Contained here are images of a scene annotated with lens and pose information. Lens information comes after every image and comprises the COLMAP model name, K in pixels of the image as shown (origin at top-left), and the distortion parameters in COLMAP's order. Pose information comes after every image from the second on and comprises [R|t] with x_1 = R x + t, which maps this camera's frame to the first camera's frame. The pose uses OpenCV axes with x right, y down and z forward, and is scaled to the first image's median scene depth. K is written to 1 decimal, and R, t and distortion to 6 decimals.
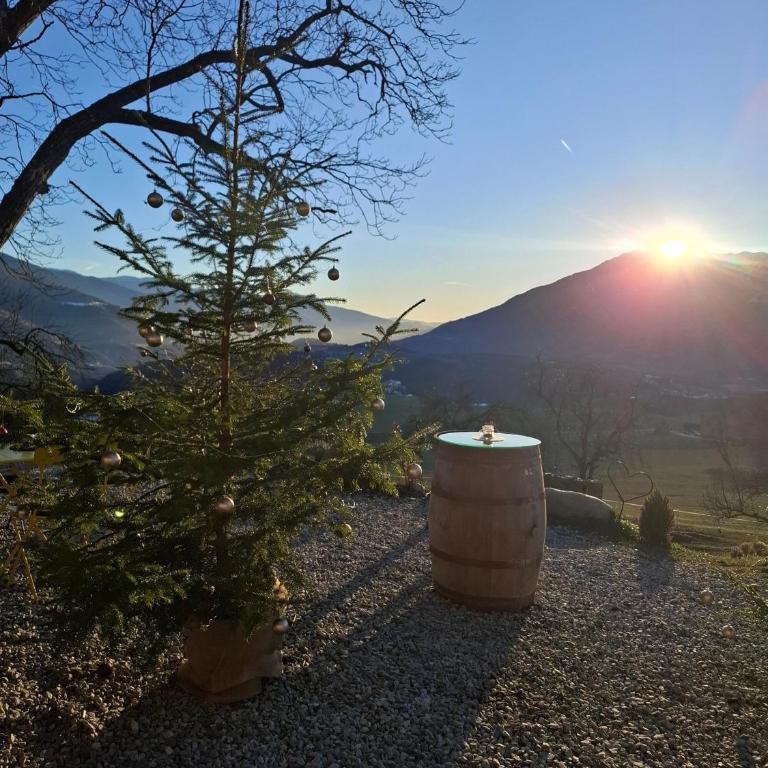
lens RADIAL K [[731.2, 0, 386.6], [0, 731.2, 383.9], [0, 0, 1]] dist [-0.002355, 0.000000]
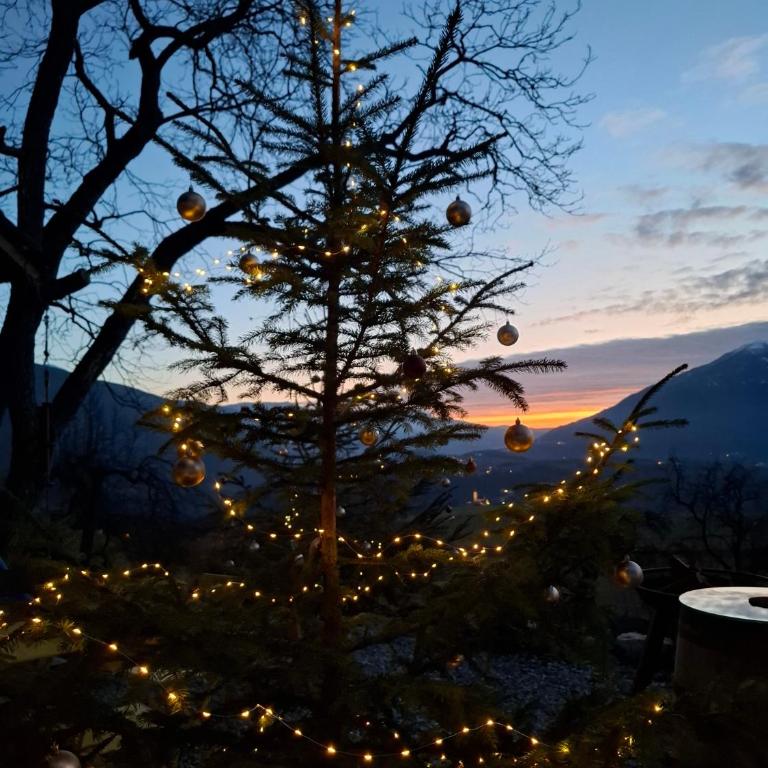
lens RADIAL K [[731.2, 0, 385.4], [0, 731.2, 387.3], [0, 0, 1]] dist [-0.002355, 0.000000]
pose [[0.986801, -0.066036, -0.147860, -0.085889], [0.043267, 0.987398, -0.152225, -0.024694], [0.156049, 0.143818, 0.977223, 0.425022]]
